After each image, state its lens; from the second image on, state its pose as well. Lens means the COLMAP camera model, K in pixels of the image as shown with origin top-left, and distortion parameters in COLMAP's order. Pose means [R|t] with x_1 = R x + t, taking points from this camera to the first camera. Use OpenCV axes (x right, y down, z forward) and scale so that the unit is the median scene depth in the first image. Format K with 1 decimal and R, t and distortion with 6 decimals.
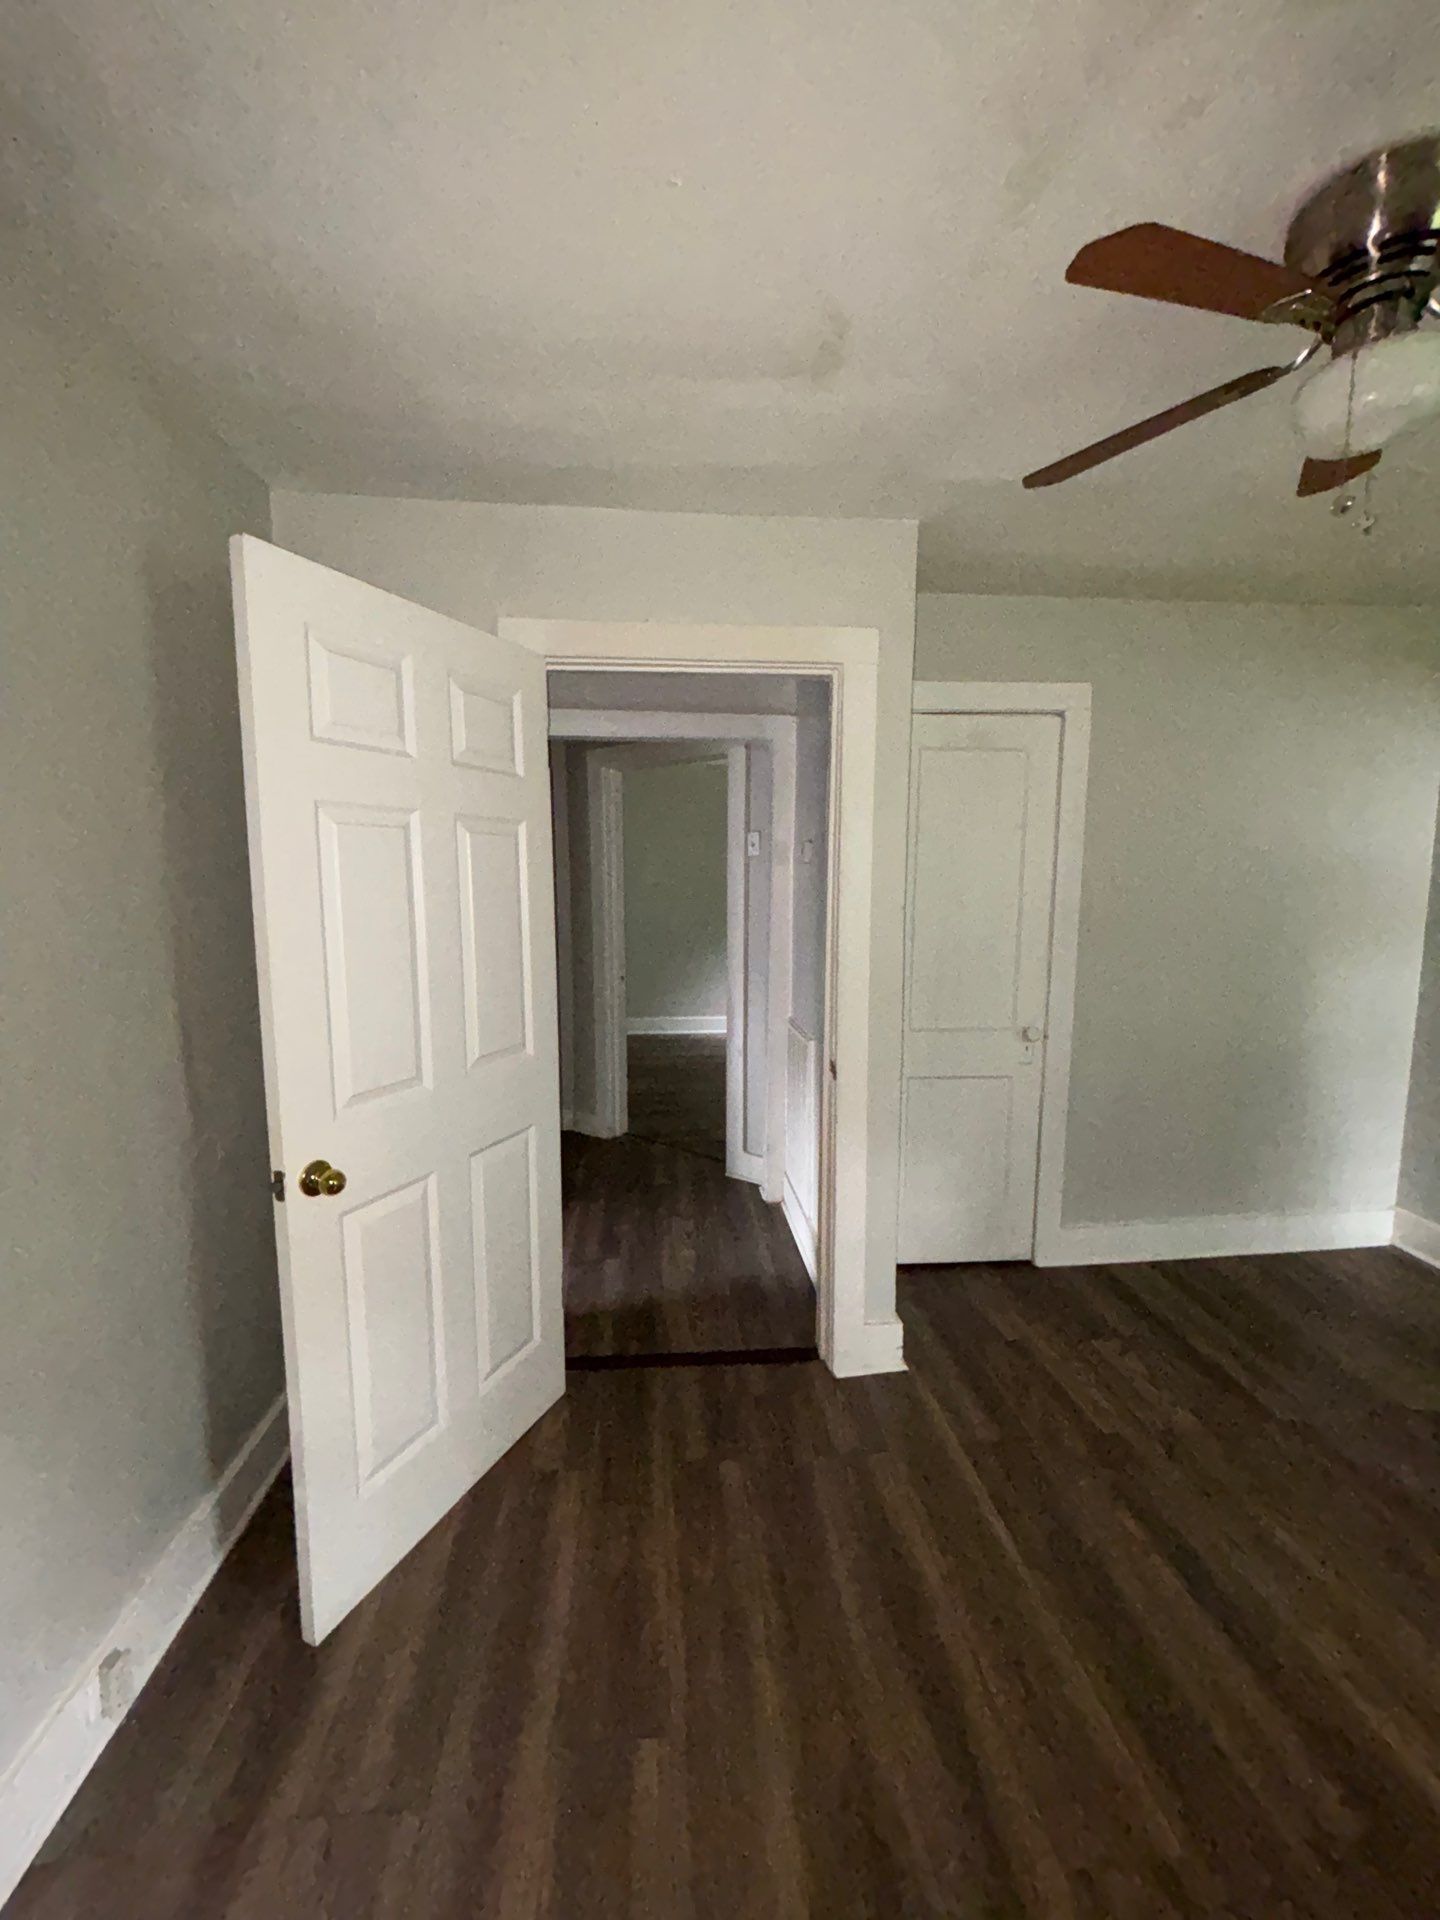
lens RADIAL K [[773.6, 0, 719.7], [0, 773.6, 959.5], [0, 0, 1]] dist [-0.003219, 0.000055]
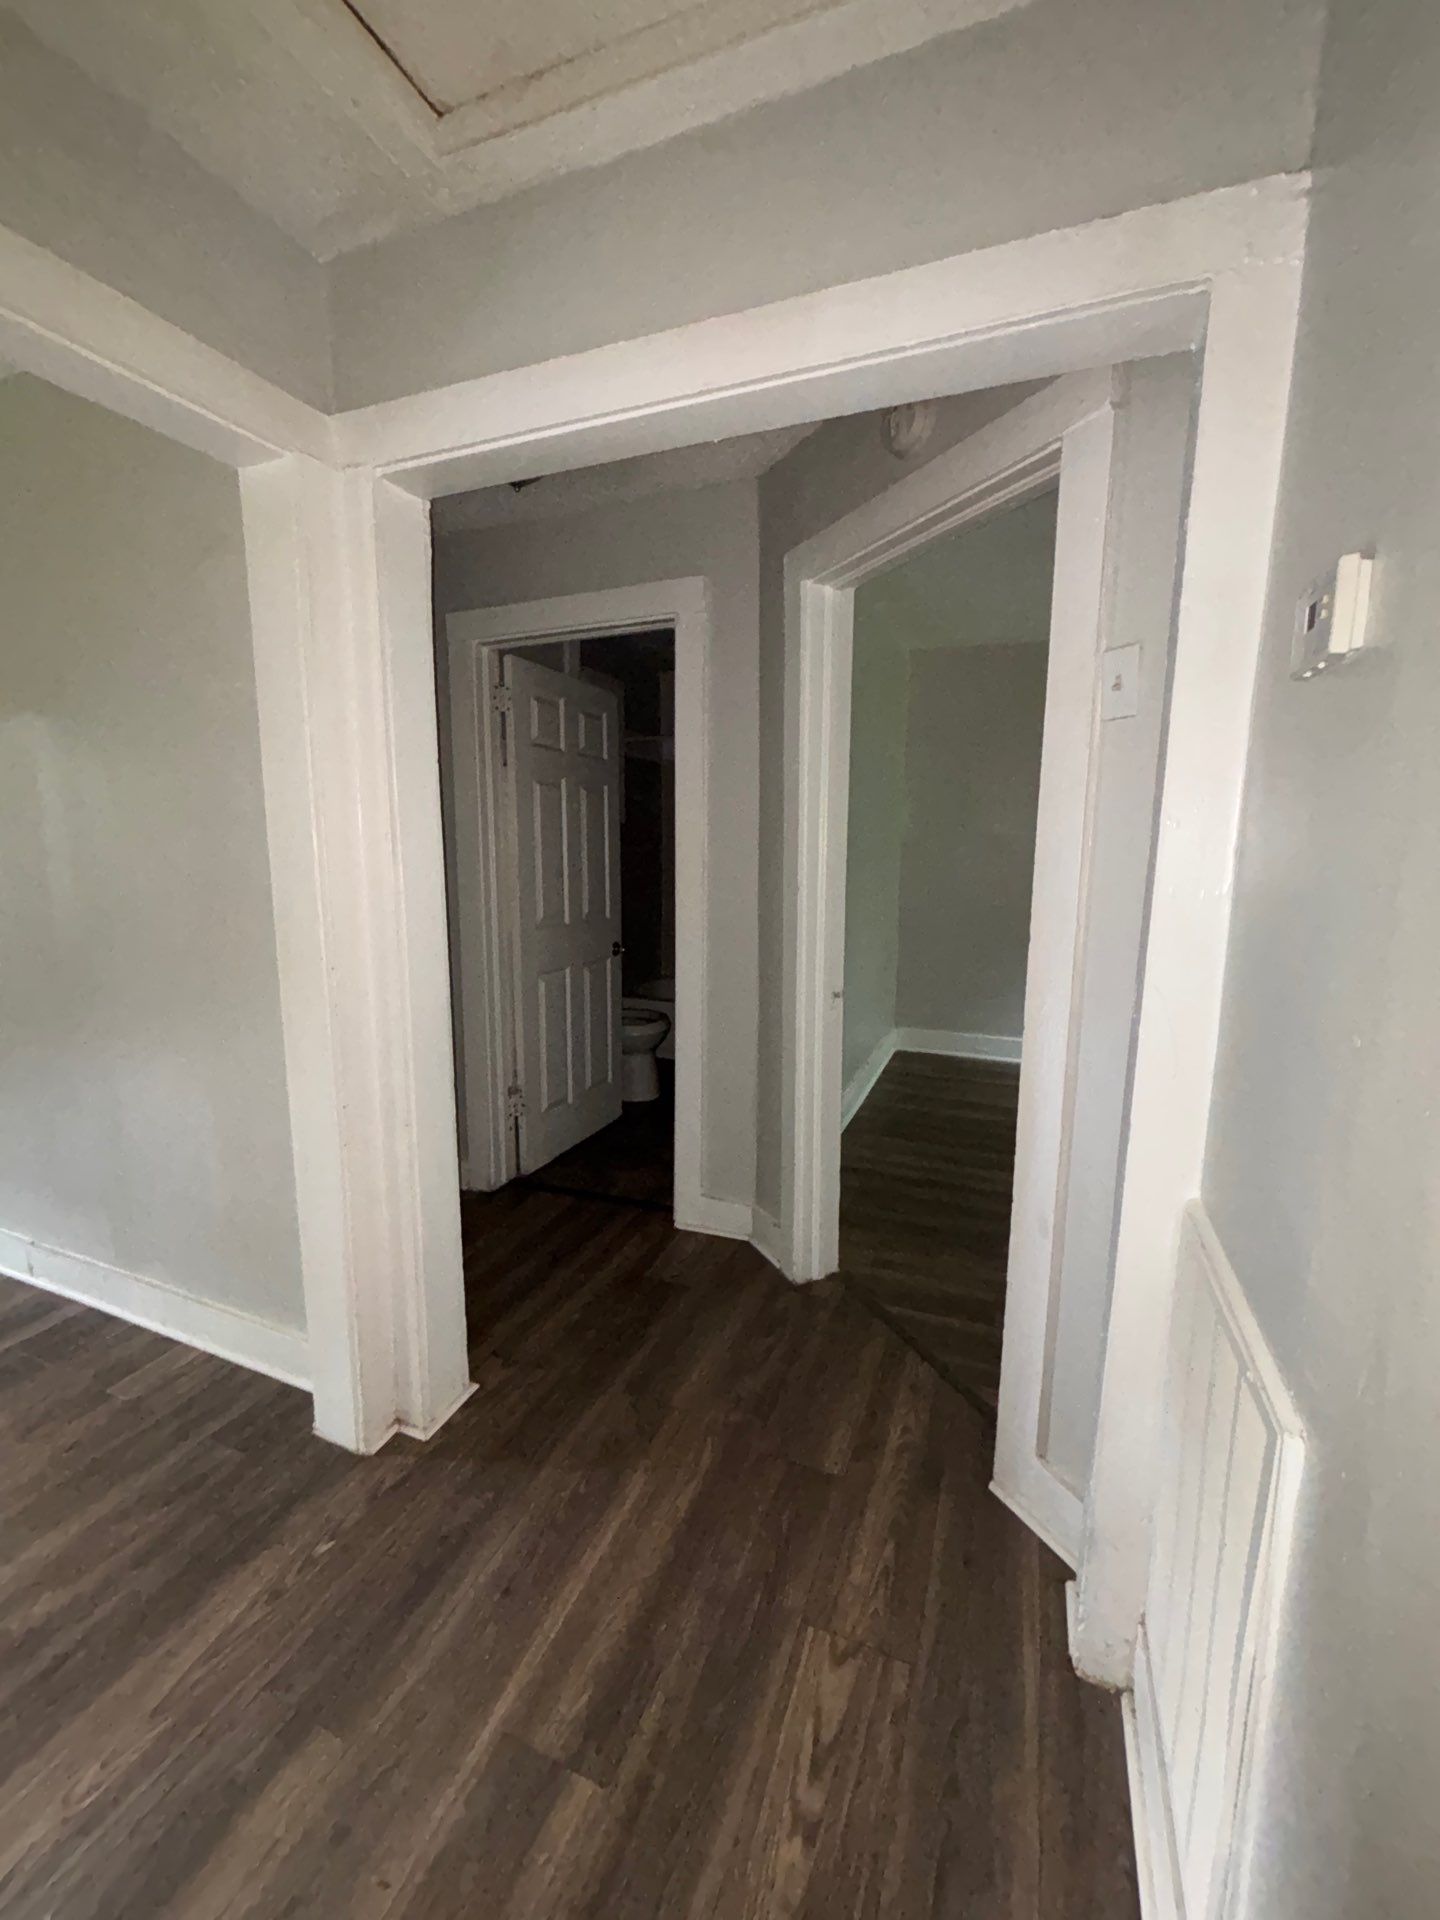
lens RADIAL K [[773.6, 0, 713.5], [0, 773.6, 966.0], [0, 0, 1]] dist [-0.003219, 0.000055]
pose [[0.889298, 0.068547, -0.452162, 0.044526], [-0.054271, 0.997535, 0.044487, -0.018282], [0.454097, -0.015023, 0.890826, 0.555646]]
